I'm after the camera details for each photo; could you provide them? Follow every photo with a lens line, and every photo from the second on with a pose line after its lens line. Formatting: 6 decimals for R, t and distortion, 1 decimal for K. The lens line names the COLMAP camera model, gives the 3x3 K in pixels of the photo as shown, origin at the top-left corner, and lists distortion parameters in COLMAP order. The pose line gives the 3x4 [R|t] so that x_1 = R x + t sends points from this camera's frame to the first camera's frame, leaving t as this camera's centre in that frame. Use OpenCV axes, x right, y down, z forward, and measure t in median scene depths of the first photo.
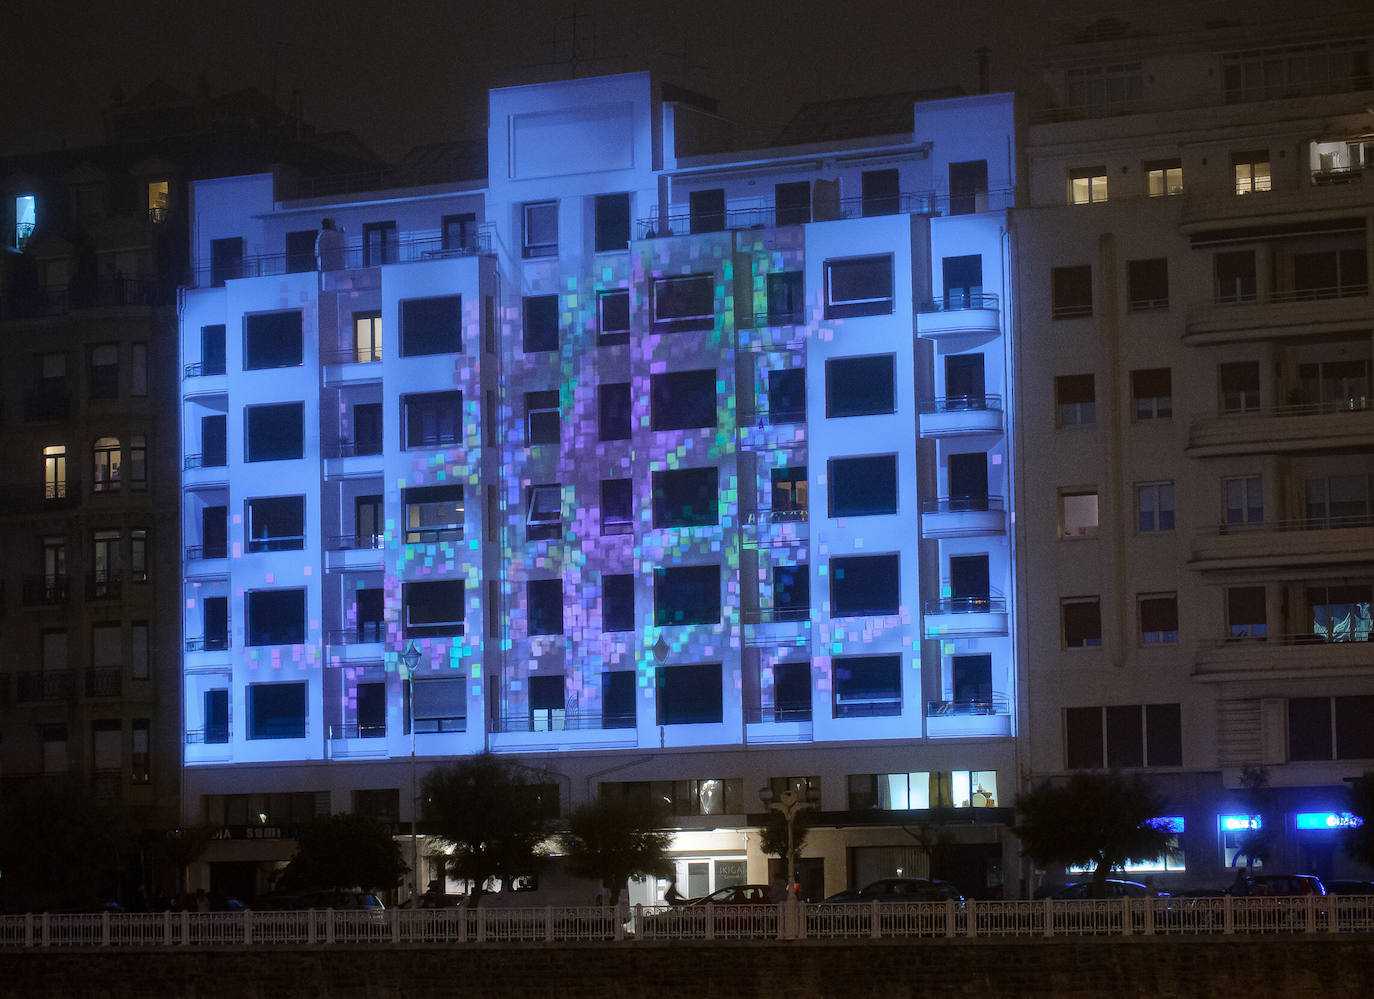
lens RADIAL K [[4236.8, 0, 638.5], [0, 4236.8, 464.3], [0, 0, 1]] dist [-0.096514, 0.768453]
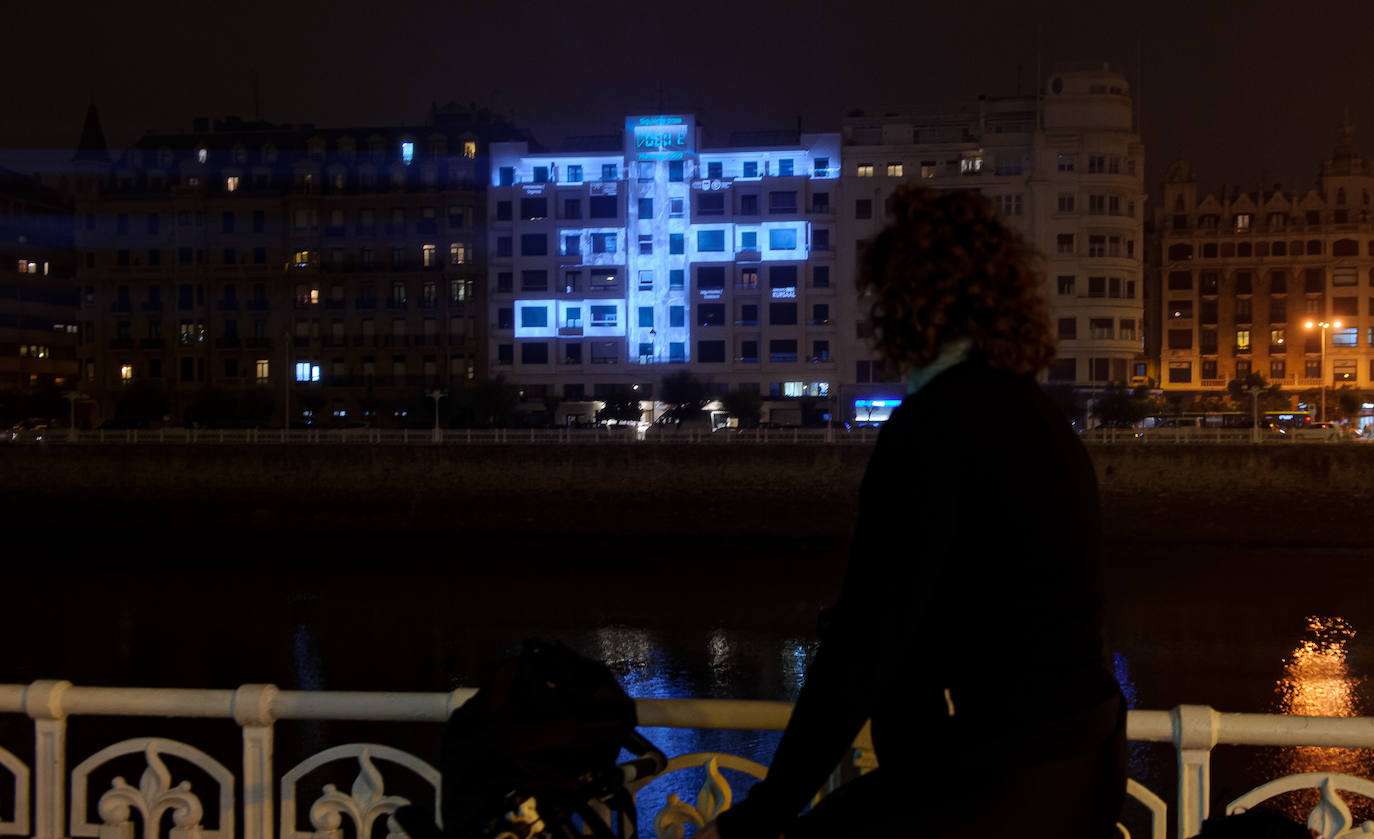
lens RADIAL K [[1444.1, 0, 785.4], [0, 1444.1, 448.0], [0, 0, 1]] dist [0.020464, 0.014761]
pose [[0.941328, 0.009834, 0.337350, -0.255990], [-0.047777, 0.993392, 0.104355, 0.017551], [-0.334095, -0.114350, 0.935577, 0.121977]]
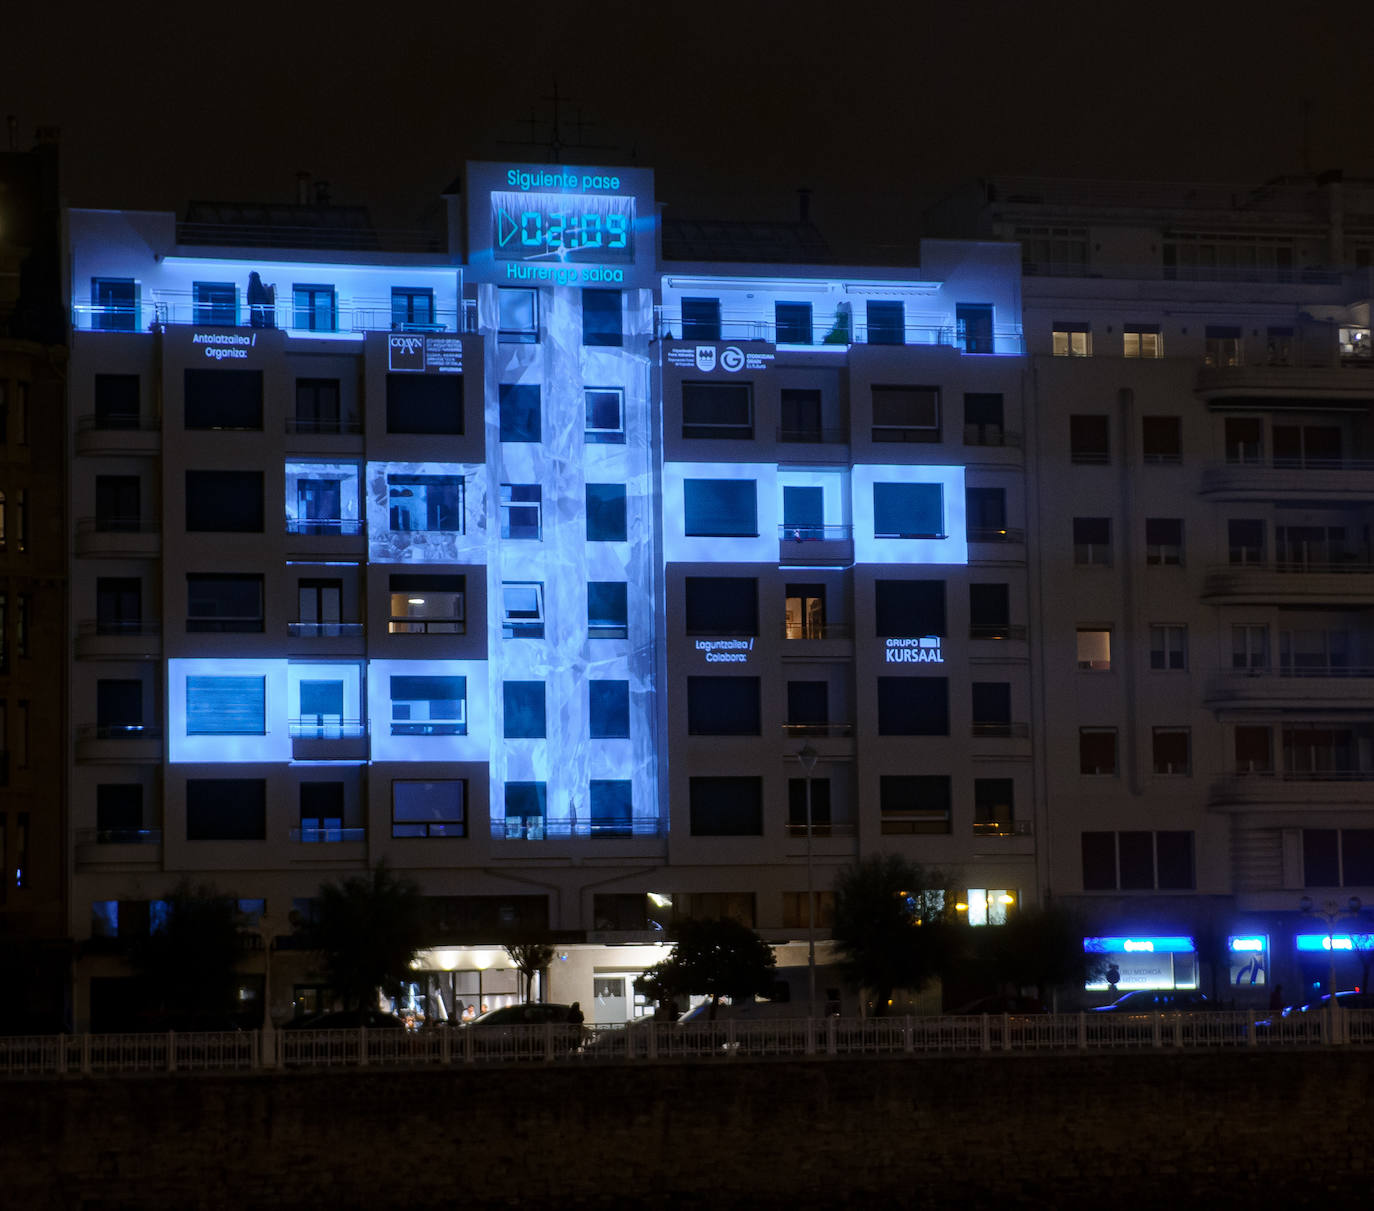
lens RADIAL K [[3986.5, 0, 688.3], [0, 3986.5, 605.3], [0, 0, 1]] dist [0.161210, -0.738565]
pose [[0.730733, 0.070897, 0.678972, -0.637171], [-0.061527, 0.997385, -0.037927, 0.044138], [-0.679885, -0.014061, 0.733184, 0.331206]]
